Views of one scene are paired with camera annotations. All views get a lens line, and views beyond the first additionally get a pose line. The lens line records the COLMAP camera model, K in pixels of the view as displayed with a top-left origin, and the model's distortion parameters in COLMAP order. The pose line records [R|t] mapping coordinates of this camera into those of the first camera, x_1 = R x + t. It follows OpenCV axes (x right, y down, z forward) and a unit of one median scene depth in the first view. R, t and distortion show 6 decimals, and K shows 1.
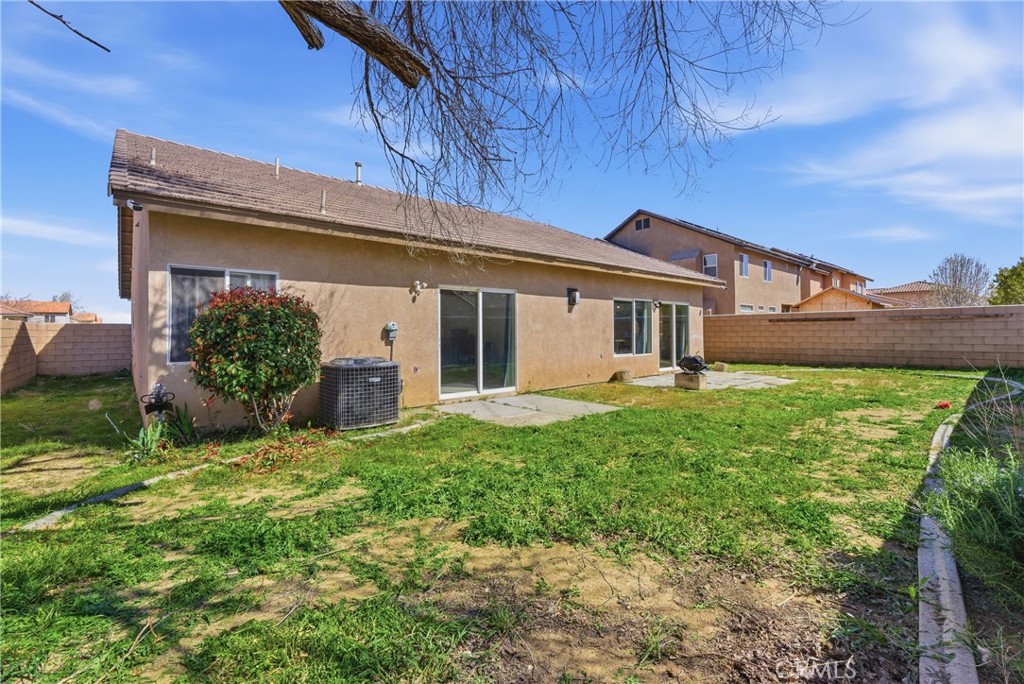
lens RADIAL K [[419.0, 0, 512.0], [0, 419.0, 342.0], [0, 0, 1]] dist [0.000378, 0.000381]
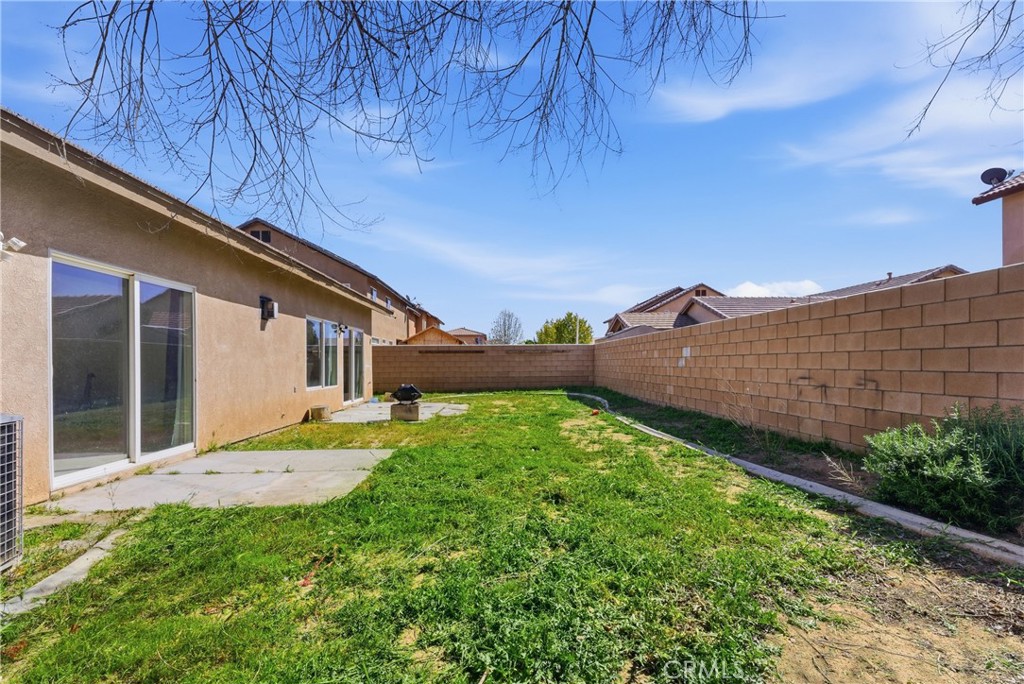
lens RADIAL K [[432.8, 0, 511.9], [0, 432.8, 369.3], [0, 0, 1]] dist [-0.010686, 0.000158]
pose [[0.633078, -0.005453, 0.774069, -0.169900], [0.017333, 0.999824, -0.007132, 0.009610], [-0.773894, 0.017932, 0.633061, 0.215063]]
